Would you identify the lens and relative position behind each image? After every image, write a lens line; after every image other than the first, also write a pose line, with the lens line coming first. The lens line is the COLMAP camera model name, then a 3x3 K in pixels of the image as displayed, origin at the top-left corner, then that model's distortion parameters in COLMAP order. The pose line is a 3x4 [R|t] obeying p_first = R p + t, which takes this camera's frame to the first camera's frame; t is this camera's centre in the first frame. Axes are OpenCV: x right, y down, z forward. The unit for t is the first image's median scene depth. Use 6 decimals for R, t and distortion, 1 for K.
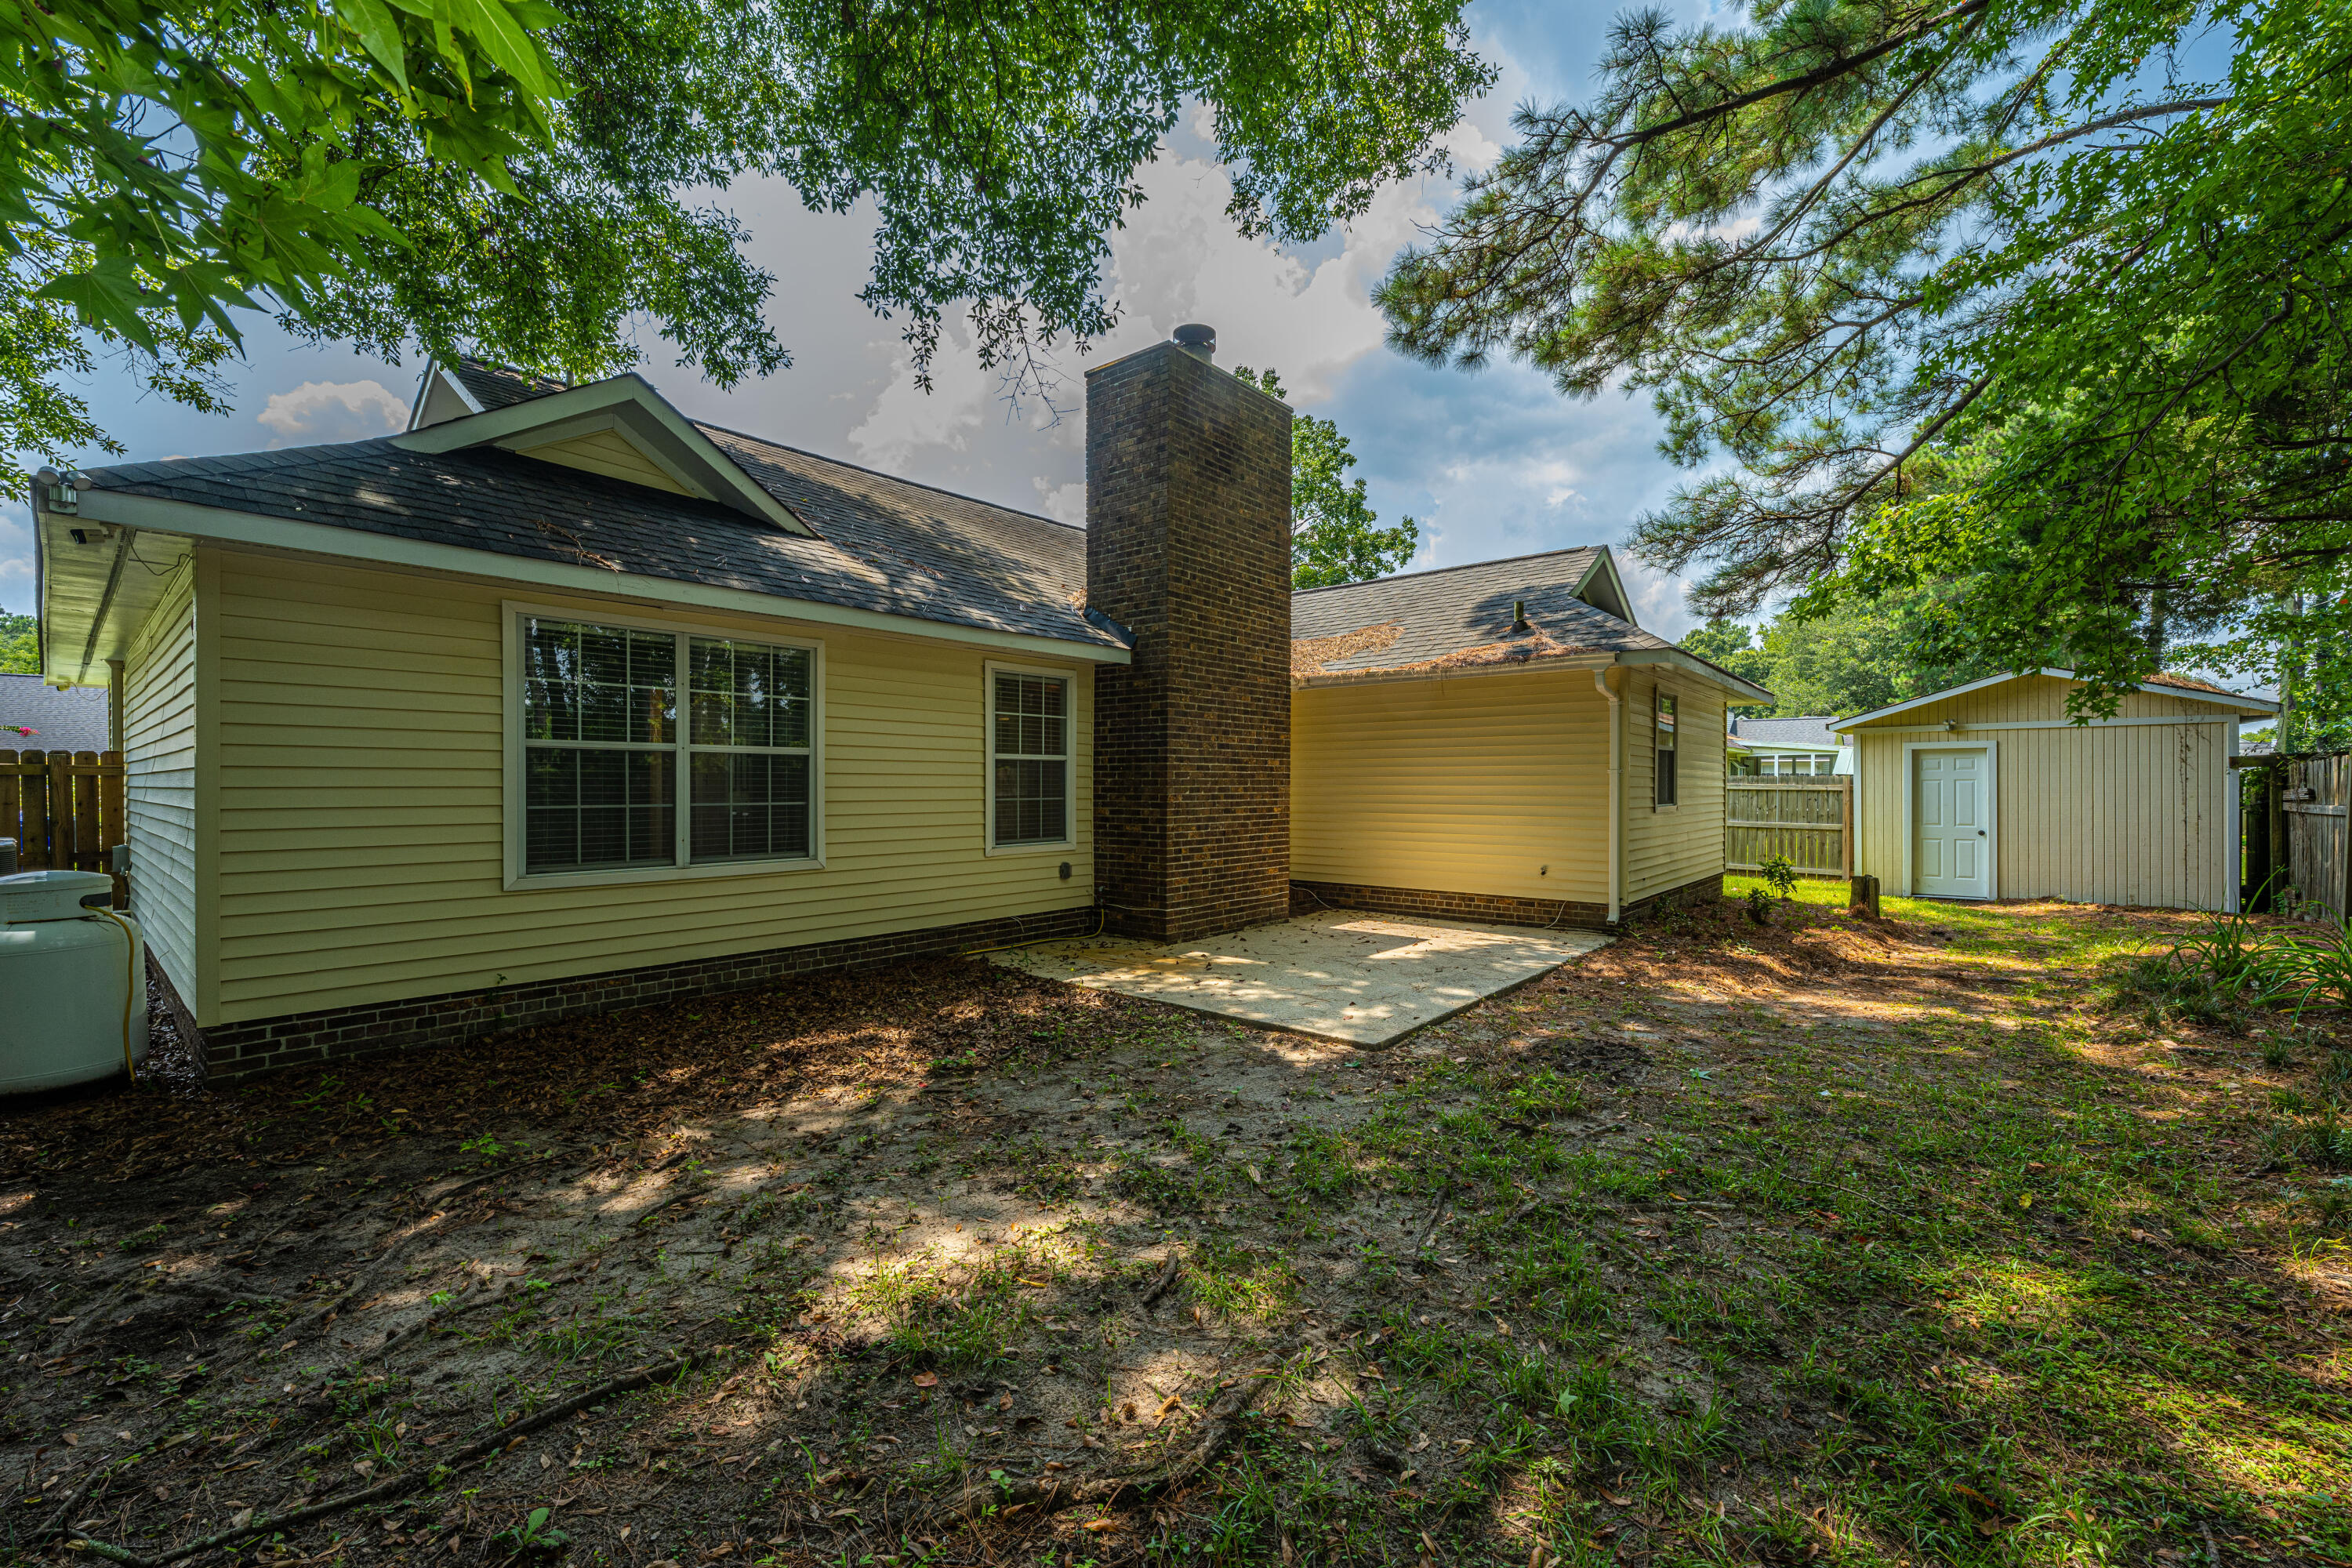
lens RADIAL K [[963.0, 0, 1165.7], [0, 963.0, 776.0], [0, 0, 1]] dist [-0.000637, 0.000305]
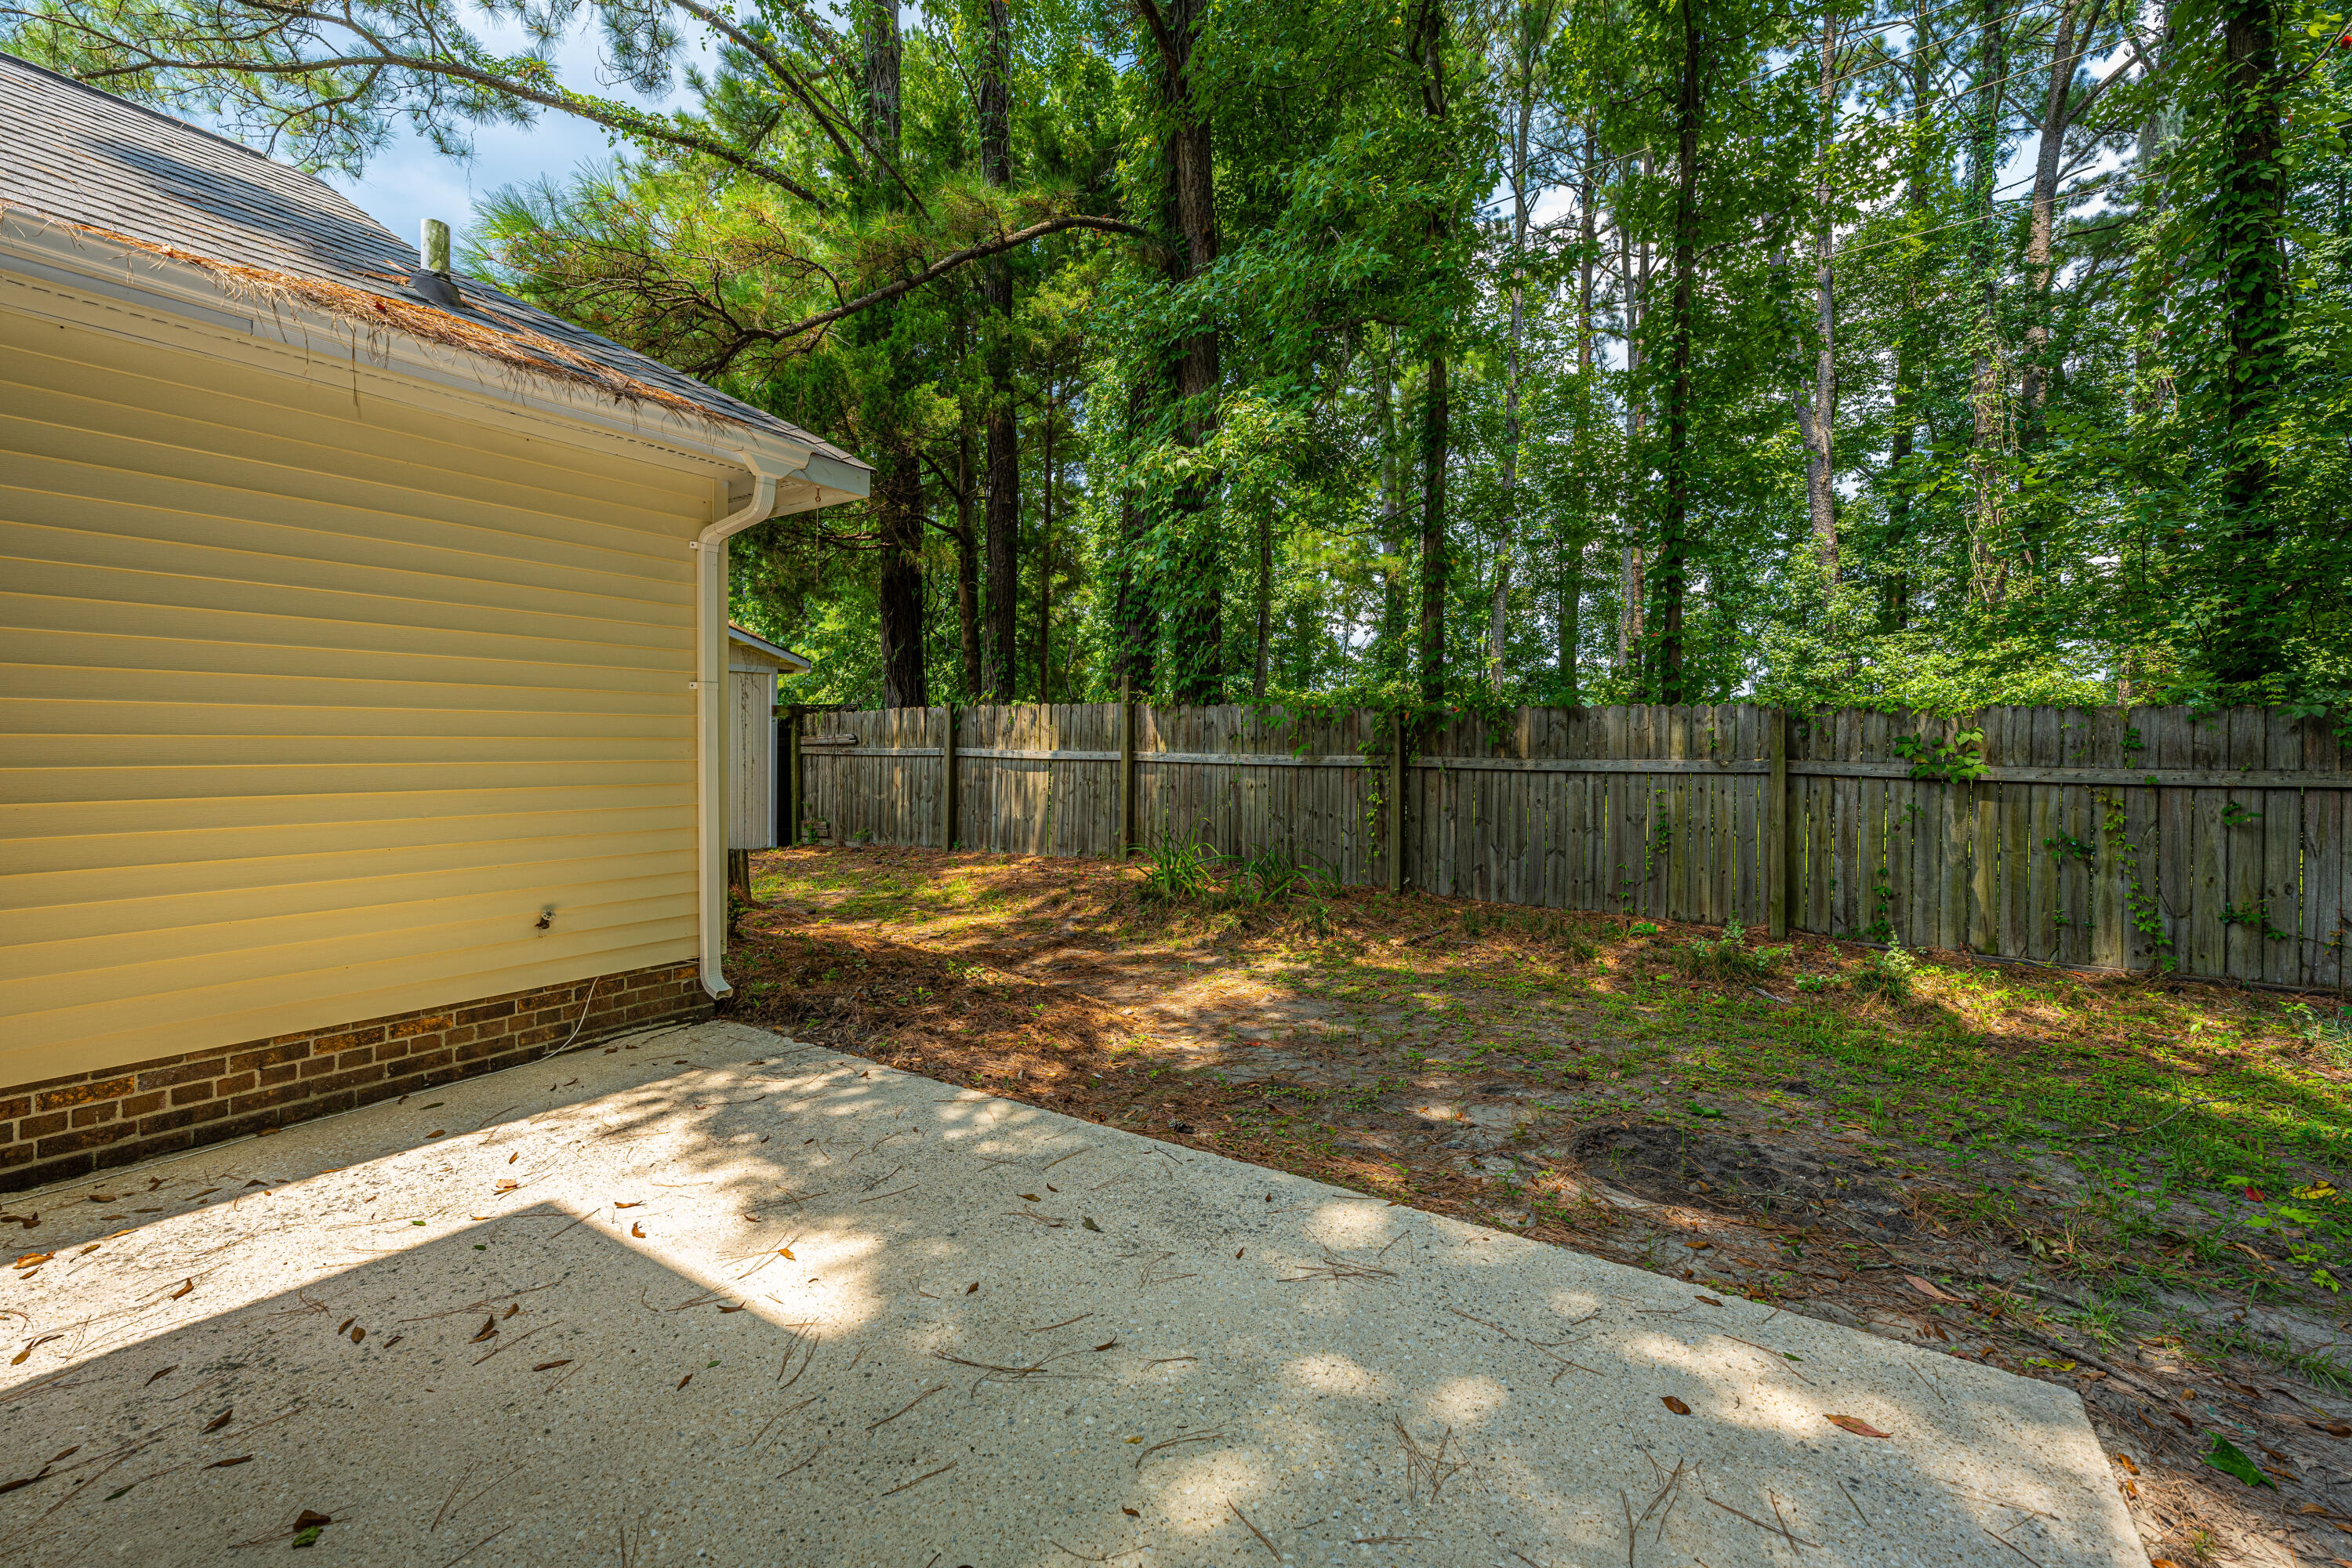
lens RADIAL K [[963.0, 0, 1165.7], [0, 963.0, 776.0], [0, 0, 1]] dist [-0.000637, 0.000305]
pose [[-0.122463, -0.039199, 0.991699, -0.050650], [-0.009770, 0.999219, 0.038290, 0.014600], [-0.992425, -0.005000, -0.122751, 0.706586]]
